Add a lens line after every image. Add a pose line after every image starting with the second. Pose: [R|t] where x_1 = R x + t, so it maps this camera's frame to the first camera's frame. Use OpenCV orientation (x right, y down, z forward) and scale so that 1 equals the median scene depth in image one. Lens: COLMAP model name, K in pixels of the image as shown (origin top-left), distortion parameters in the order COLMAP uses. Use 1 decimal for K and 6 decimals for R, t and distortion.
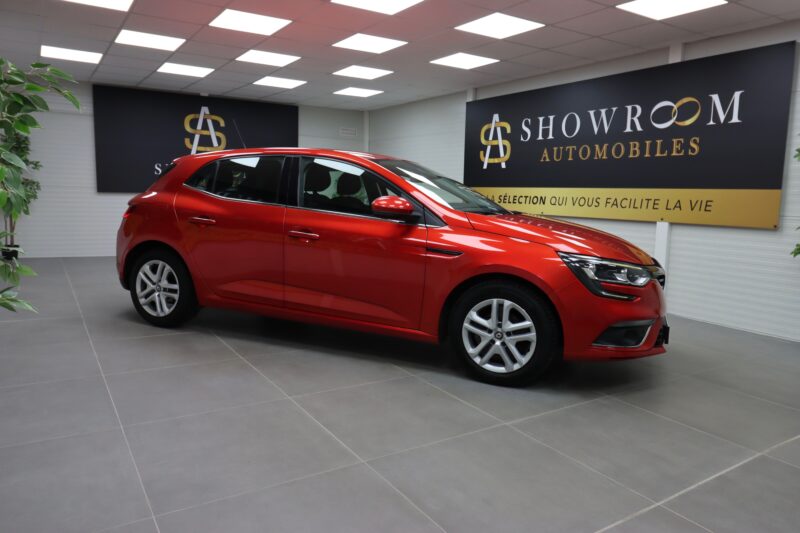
lens RADIAL K [[553.7, 0, 400.0], [0, 553.7, 266.5], [0, 0, 1]] dist [0.007919, -0.001352]
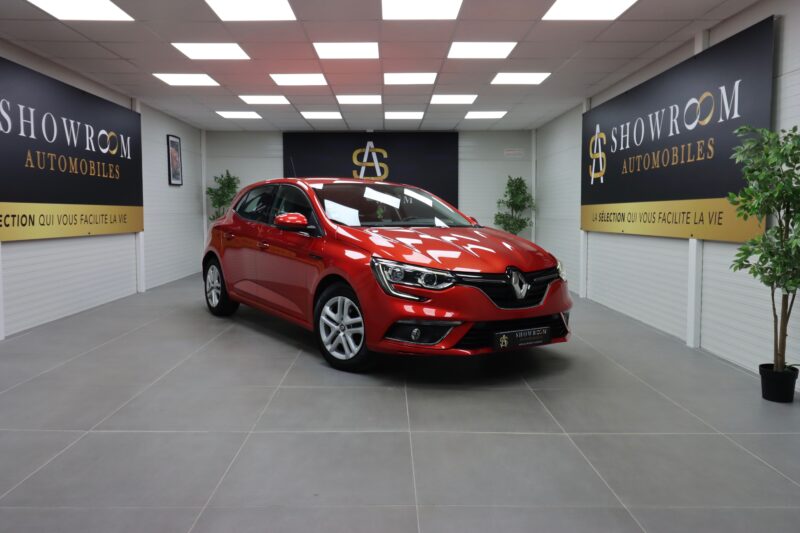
lens RADIAL K [[632.3, 0, 400.0], [0, 632.3, 266.5], [0, 0, 1]] dist [0.014540, -0.008755]
pose [[0.846665, 0.020361, -0.531736, 0.586456], [-0.052283, 0.997616, -0.045049, 0.028240], [0.529551, 0.065942, 0.845711, -0.051031]]
